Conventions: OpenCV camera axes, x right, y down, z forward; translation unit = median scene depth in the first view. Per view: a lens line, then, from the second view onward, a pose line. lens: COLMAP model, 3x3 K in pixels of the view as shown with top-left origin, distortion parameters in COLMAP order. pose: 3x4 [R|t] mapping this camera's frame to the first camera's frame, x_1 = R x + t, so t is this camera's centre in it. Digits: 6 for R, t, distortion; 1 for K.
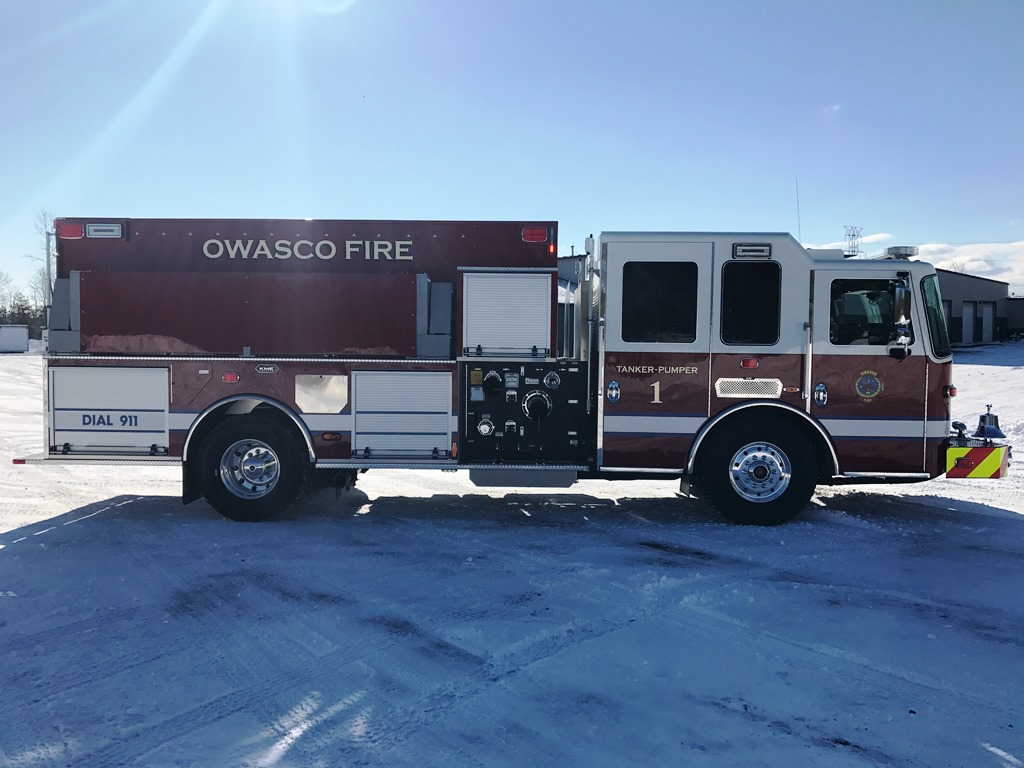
lens RADIAL K [[840.8, 0, 513.9], [0, 840.8, 387.9], [0, 0, 1]] dist [0.053273, -0.082252]
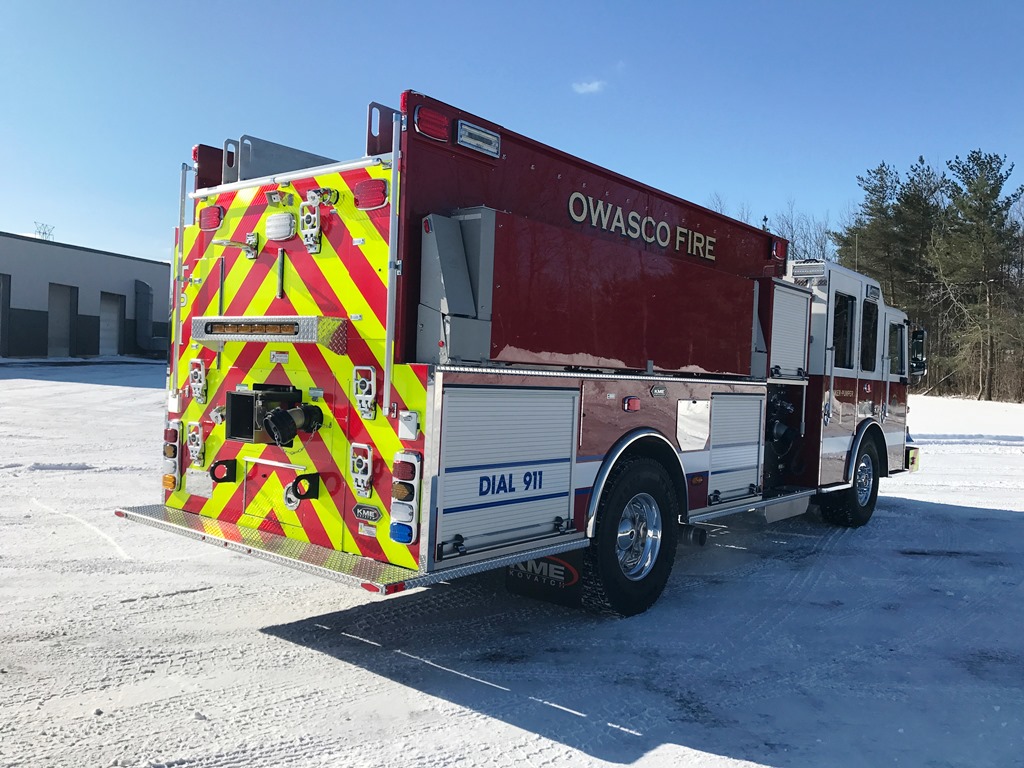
lens RADIAL K [[840.8, 0, 515.3], [0, 840.8, 381.1], [0, 0, 1]] dist [0.053273, -0.082252]
pose [[0.604984, 0.010145, 0.796173, -0.915445], [0.003278, 0.999879, -0.015232, -0.020601], [-0.796231, 0.011825, 0.604878, 0.656671]]
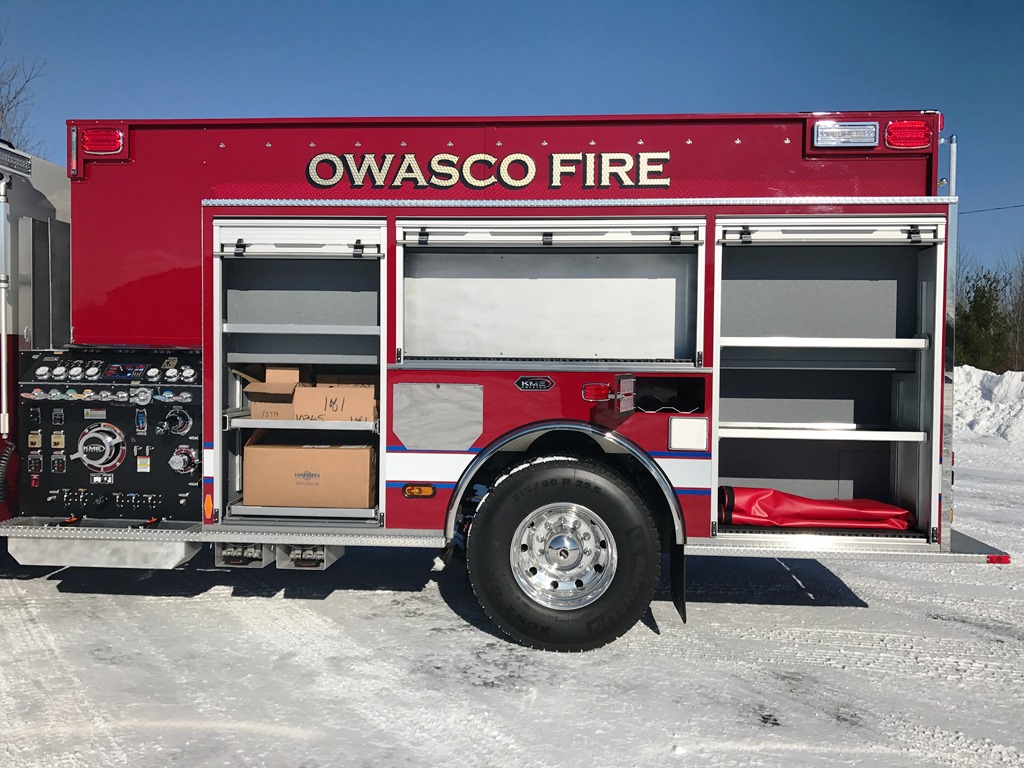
lens RADIAL K [[840.8, 0, 510.9], [0, 840.8, 386.1], [0, 0, 1]] dist [0.053273, -0.082252]
pose [[0.998858, 0.009896, -0.046736, -0.201496], [-0.011127, 0.999596, -0.026150, 0.000007], [0.046458, 0.026641, 0.998565, 0.430075]]
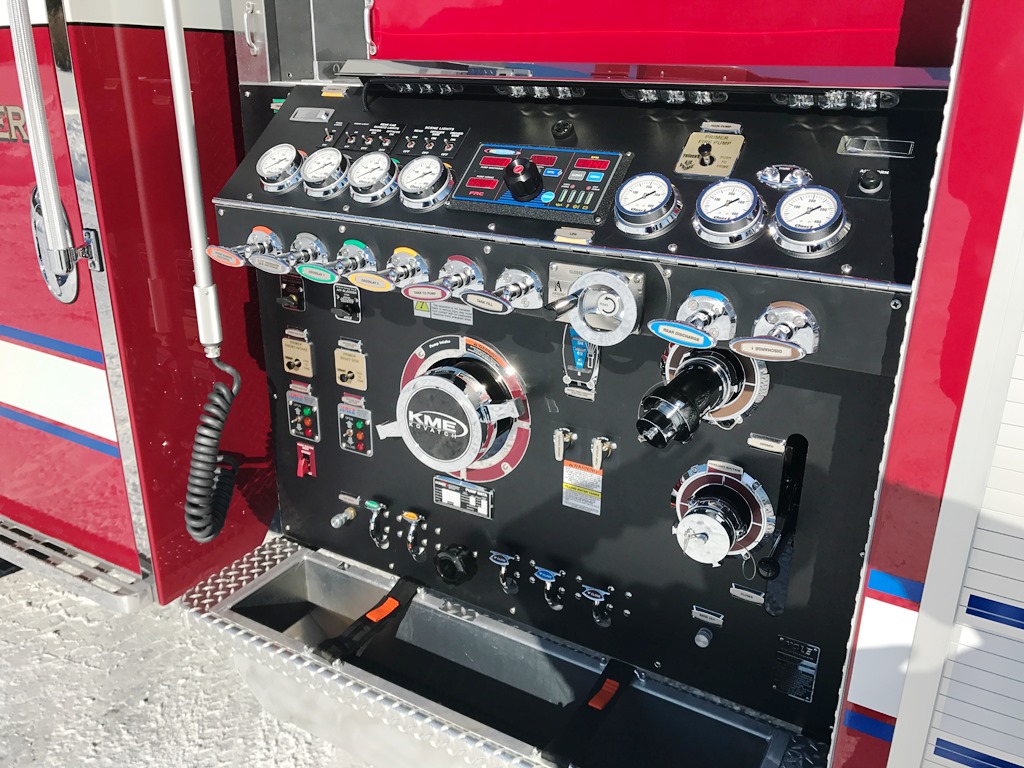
lens RADIAL K [[840.8, 0, 503.6], [0, 840.8, 385.3], [0, 0, 1]] dist [0.053273, -0.082252]
pose [[0.871741, 0.178933, -0.456126, -0.430463], [-0.034227, 0.950896, 0.307613, -0.033872], [0.488770, -0.252547, 0.835059, 0.875600]]
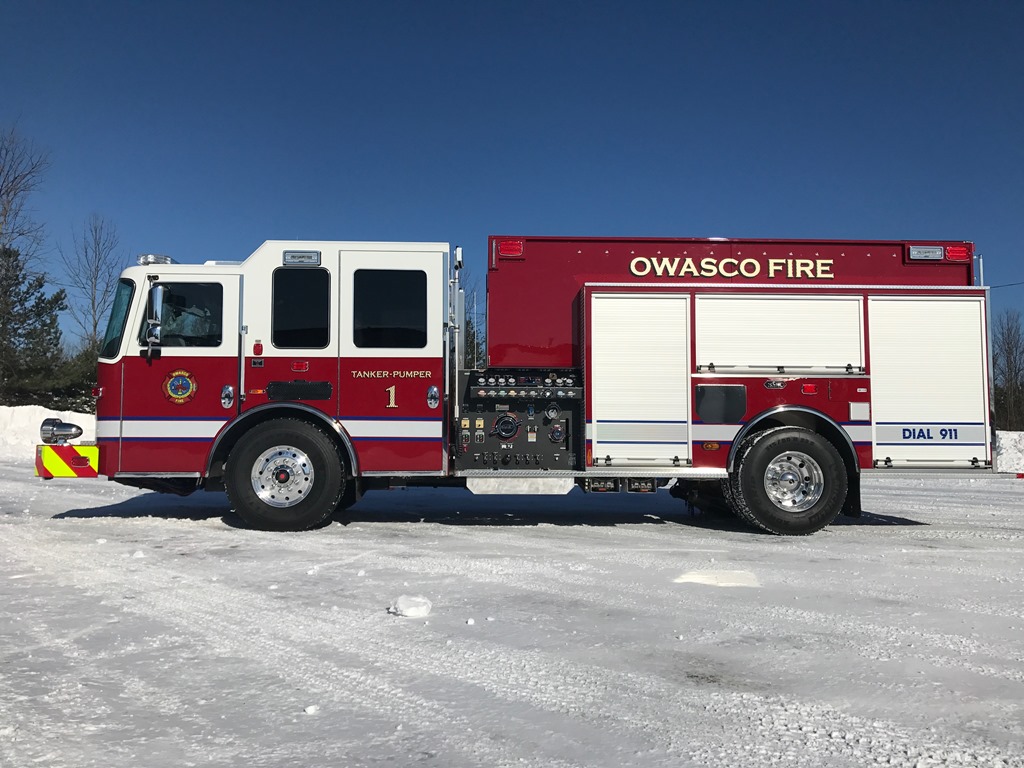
lens RADIAL K [[840.8, 0, 514.2], [0, 840.8, 377.5], [0, 0, 1]] dist [0.053273, -0.082252]
pose [[0.997320, 0.007027, 0.072827, -0.592031], [0.002397, 0.991705, -0.128515, 0.103096], [-0.073126, 0.128346, 0.989030, 0.015339]]
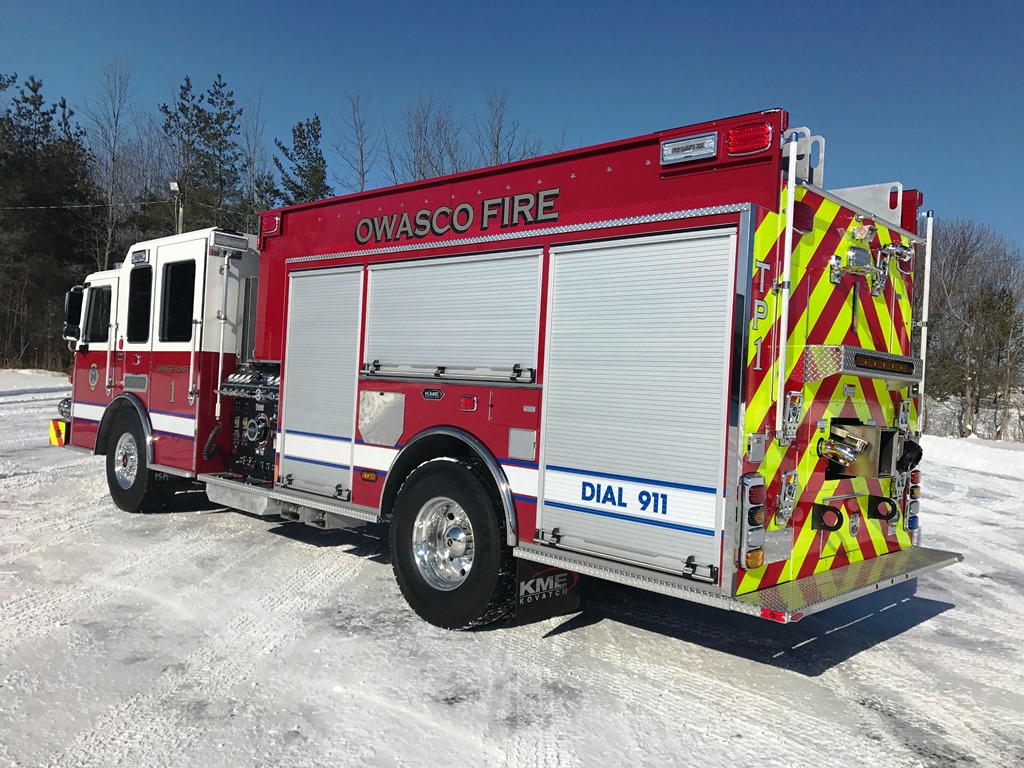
lens RADIAL K [[840.8, 0, 507.4], [0, 840.8, 380.9], [0, 0, 1]] dist [0.053273, -0.082252]
pose [[0.741956, 0.032266, -0.669671, 0.273275], [-0.090061, 0.994585, -0.051860, 0.002494], [0.664372, 0.098789, 0.740845, 0.532120]]
